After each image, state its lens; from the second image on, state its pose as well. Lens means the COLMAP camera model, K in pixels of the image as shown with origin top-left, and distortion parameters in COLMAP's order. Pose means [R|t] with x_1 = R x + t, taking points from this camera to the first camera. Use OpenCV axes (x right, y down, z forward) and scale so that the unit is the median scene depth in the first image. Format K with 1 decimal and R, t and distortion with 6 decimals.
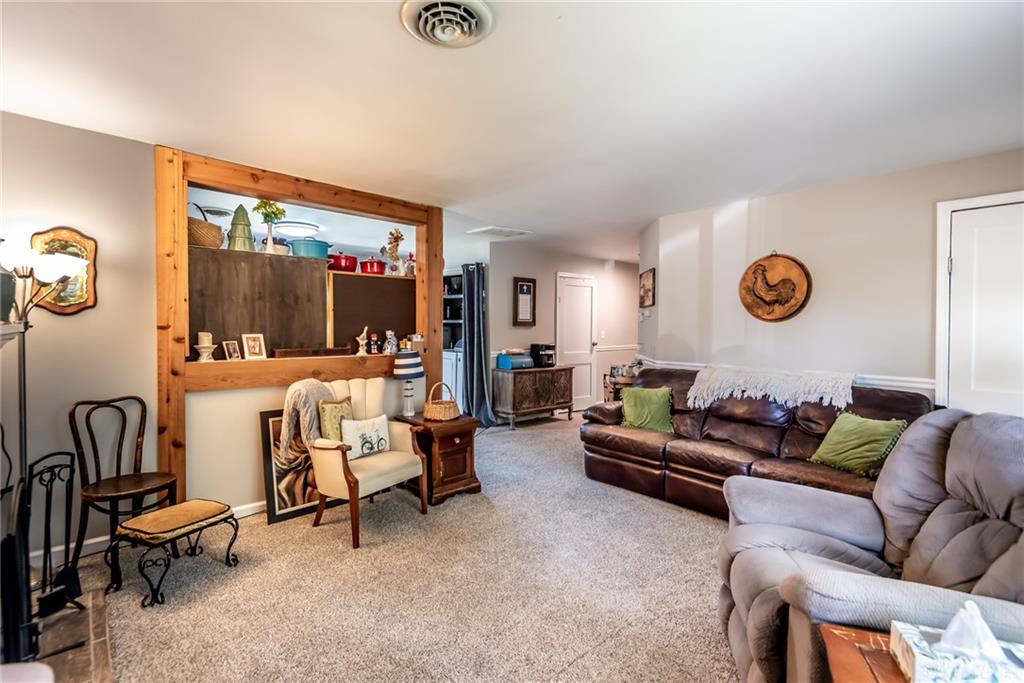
lens RADIAL K [[465.3, 0, 512.0], [0, 465.3, 341.5], [0, 0, 1]] dist [-0.000464, -0.000662]
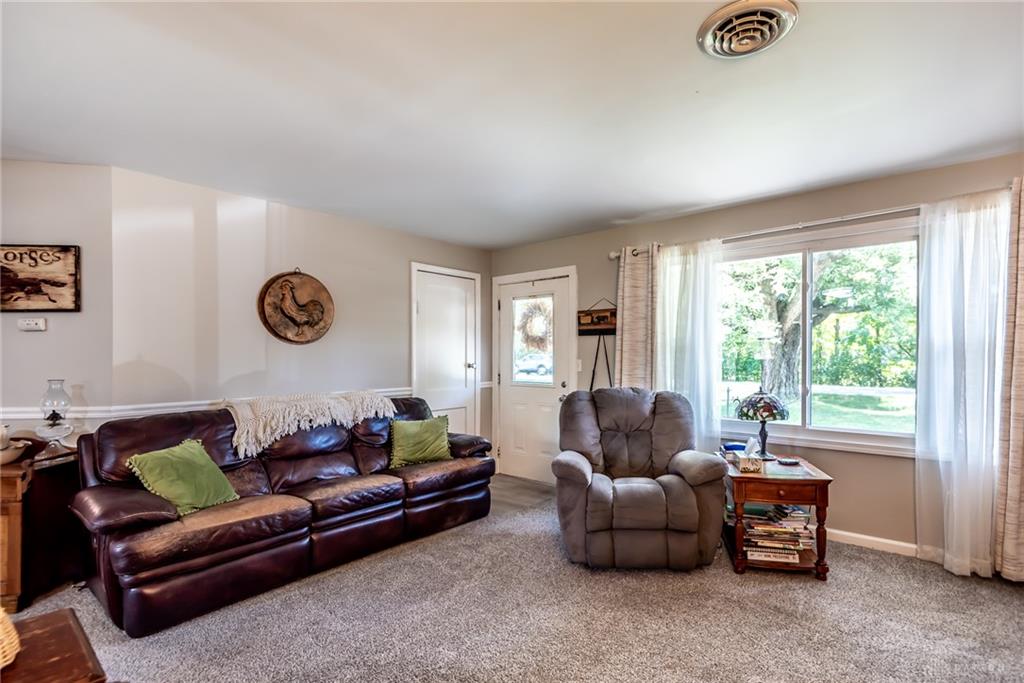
lens RADIAL K [[482.4, 0, 528.7], [0, 482.4, 358.0], [0, 0, 1]] dist [0.058723, -0.000262]
pose [[-0.110627, -0.015205, 0.993746, -0.474537], [0.038090, 0.999084, 0.019527, -0.016592], [-0.993132, 0.040012, -0.109946, 0.666095]]
